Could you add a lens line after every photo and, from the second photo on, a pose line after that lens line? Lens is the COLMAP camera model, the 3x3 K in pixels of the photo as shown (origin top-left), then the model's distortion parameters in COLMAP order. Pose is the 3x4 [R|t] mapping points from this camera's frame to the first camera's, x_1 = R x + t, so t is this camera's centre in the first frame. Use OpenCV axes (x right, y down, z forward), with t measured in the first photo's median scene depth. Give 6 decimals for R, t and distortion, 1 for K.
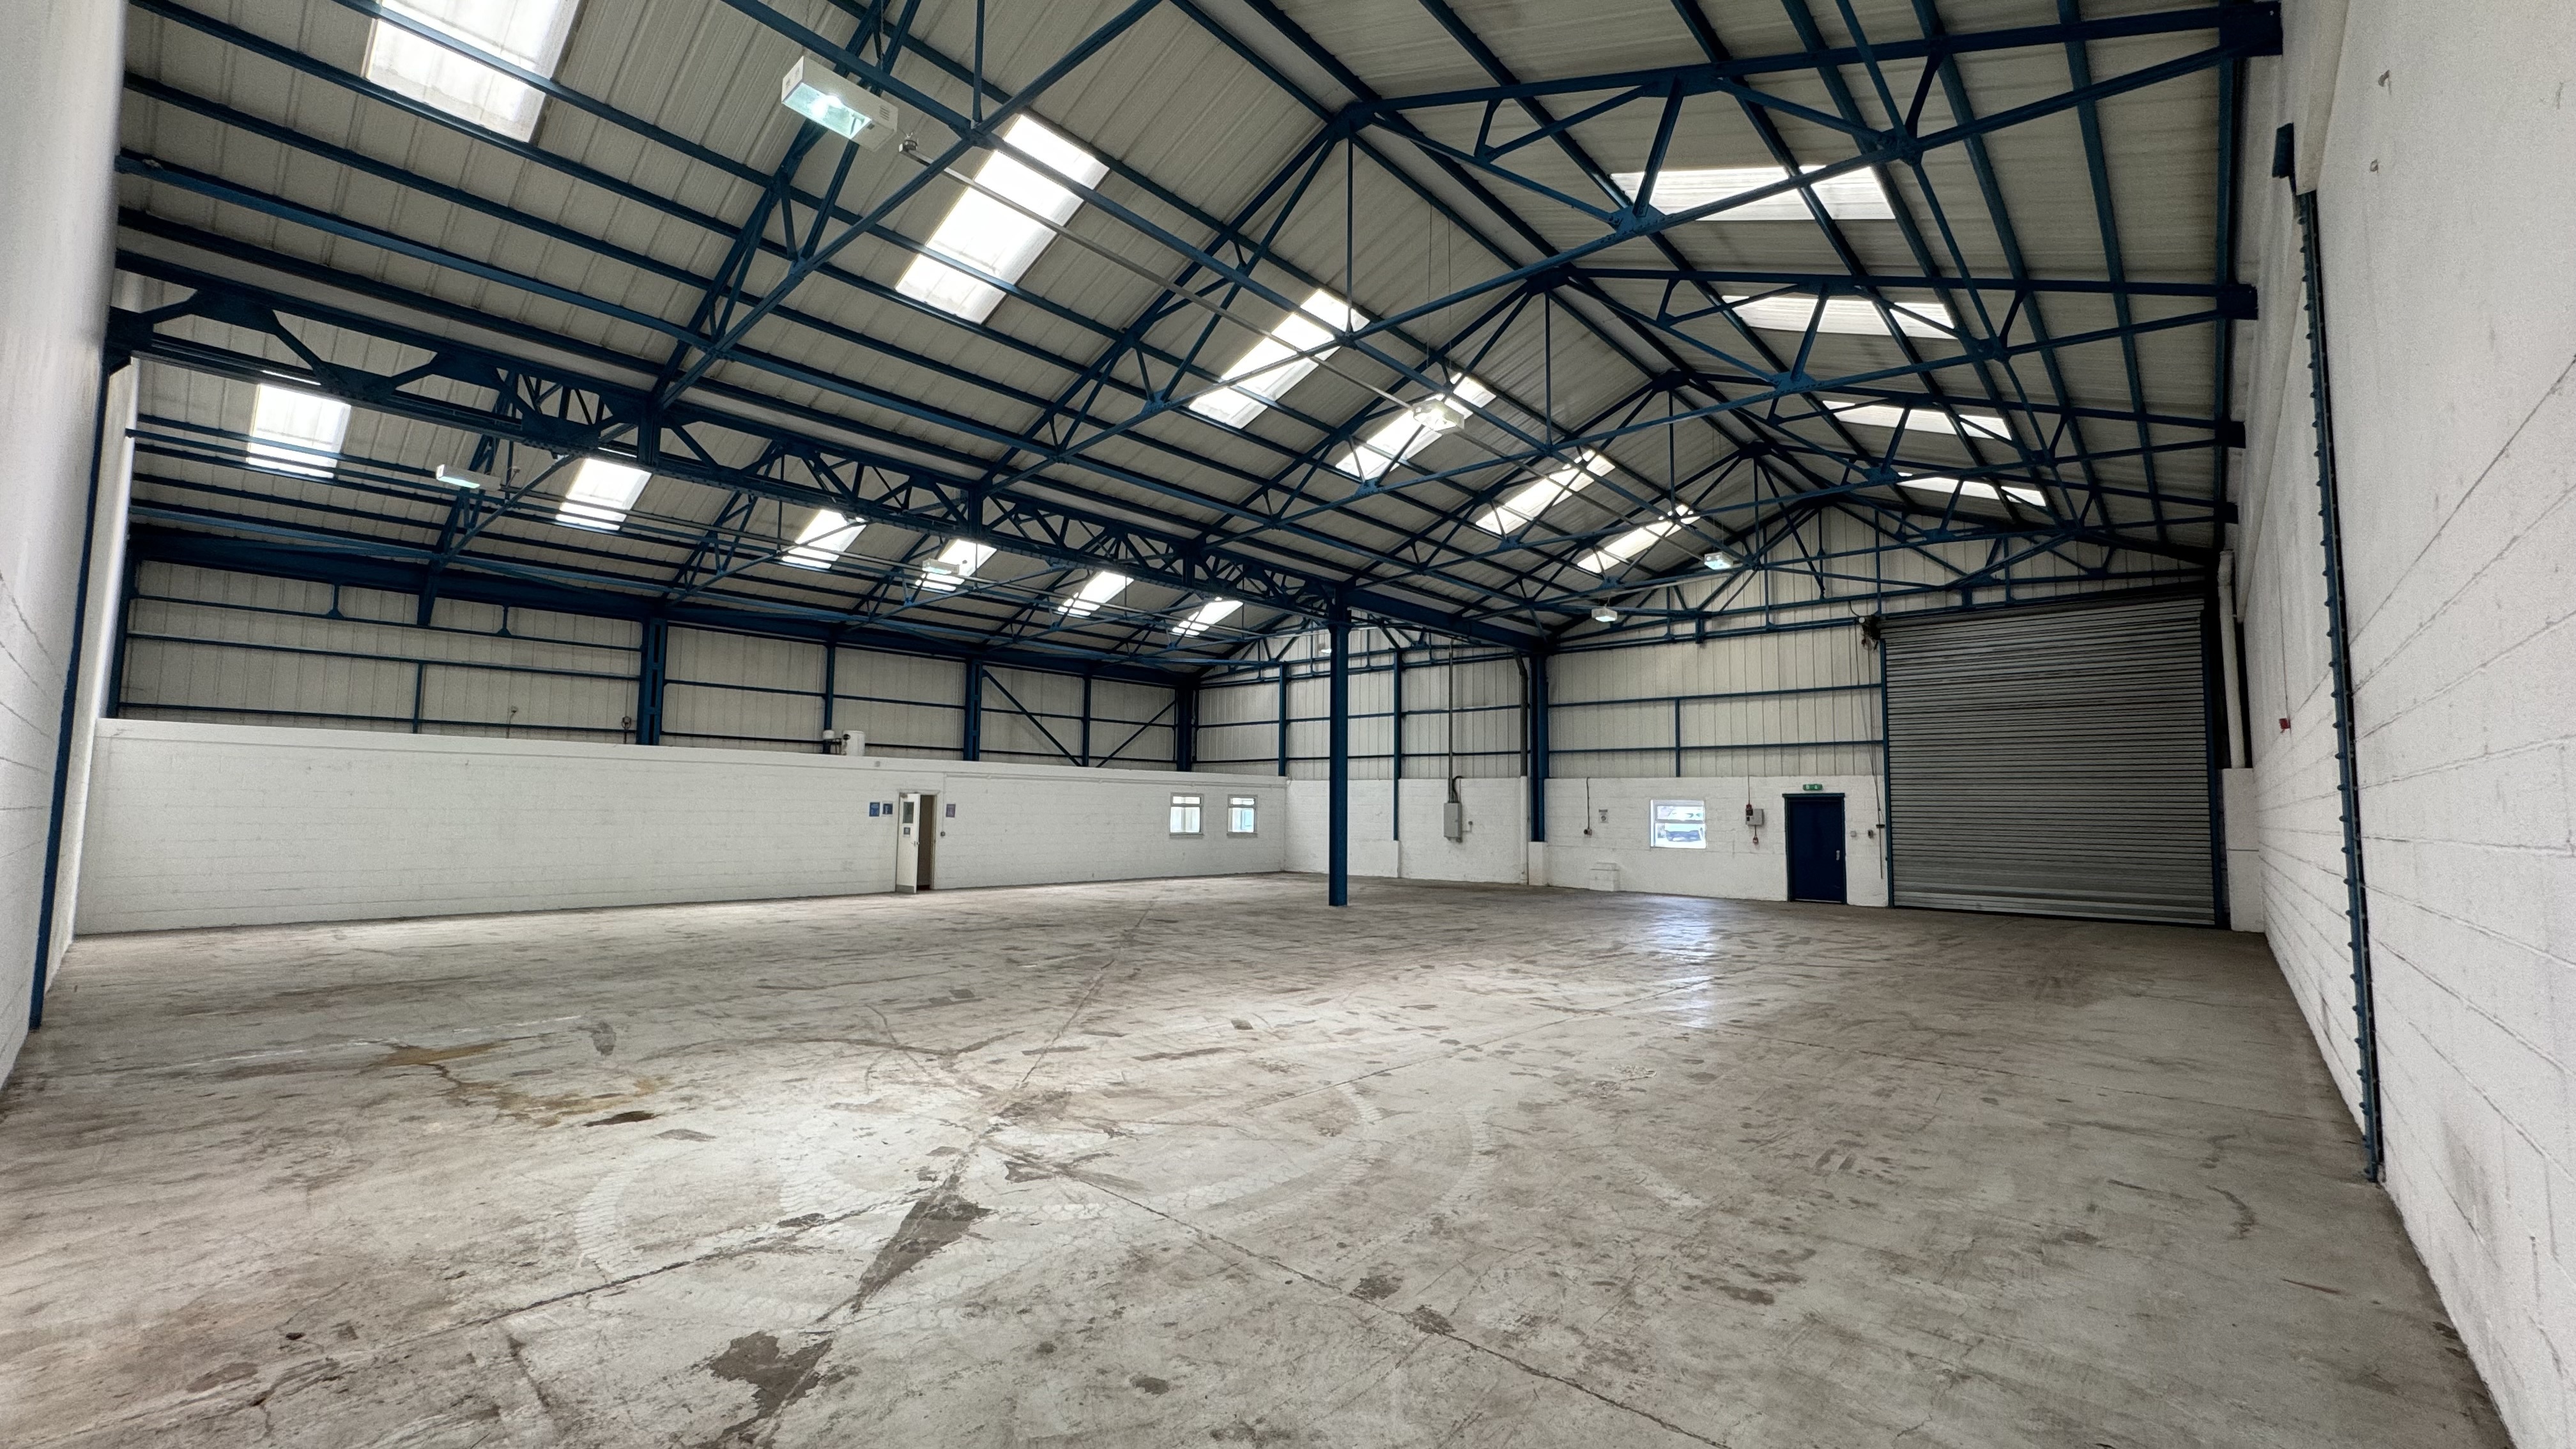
lens RADIAL K [[1025.1, 0, 1288.0], [0, 1025.1, 724.5], [0, 0, 1]] dist [0.000751, 0.000087]
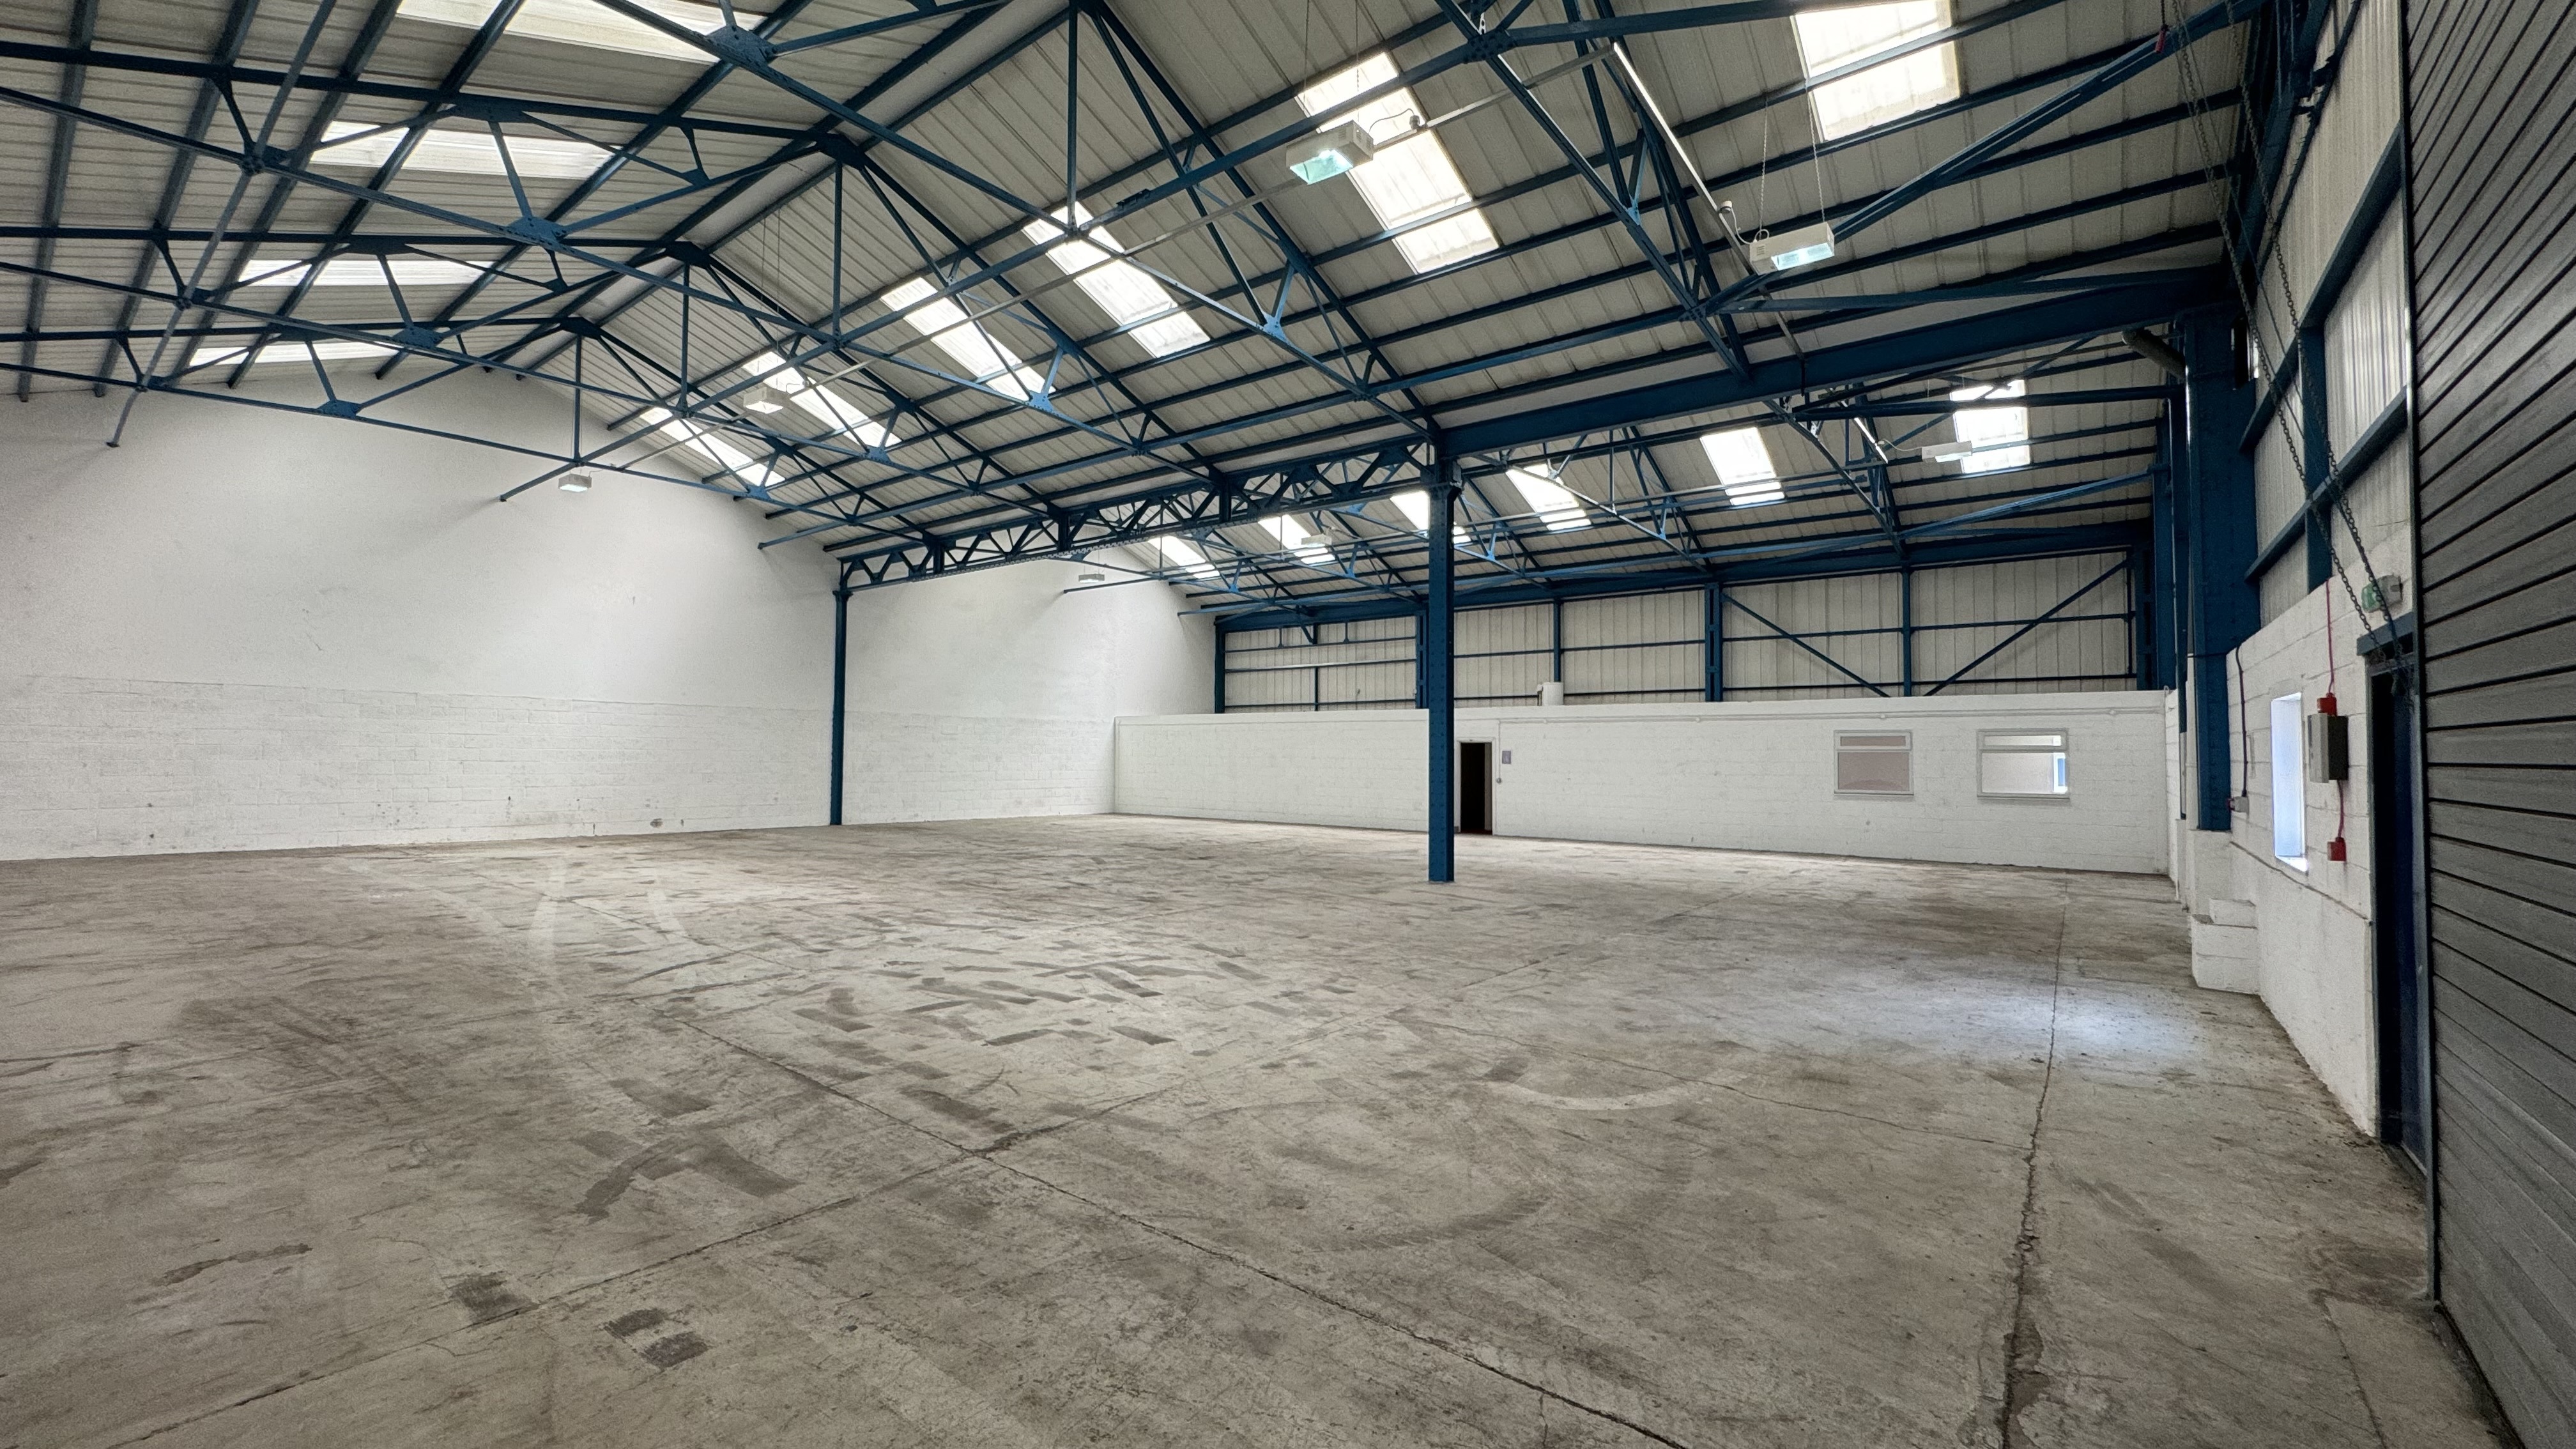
lens RADIAL K [[1032.5, 0, 1290.9], [0, 1032.5, 766.0], [0, 0, 1]] dist [0.001448, 0.000091]
pose [[0.075192, 0.000071, -0.997169, 0.525337], [0.079216, 0.996839, 0.006045, 0.055626], [0.994018, -0.079446, 0.074949, 0.573426]]
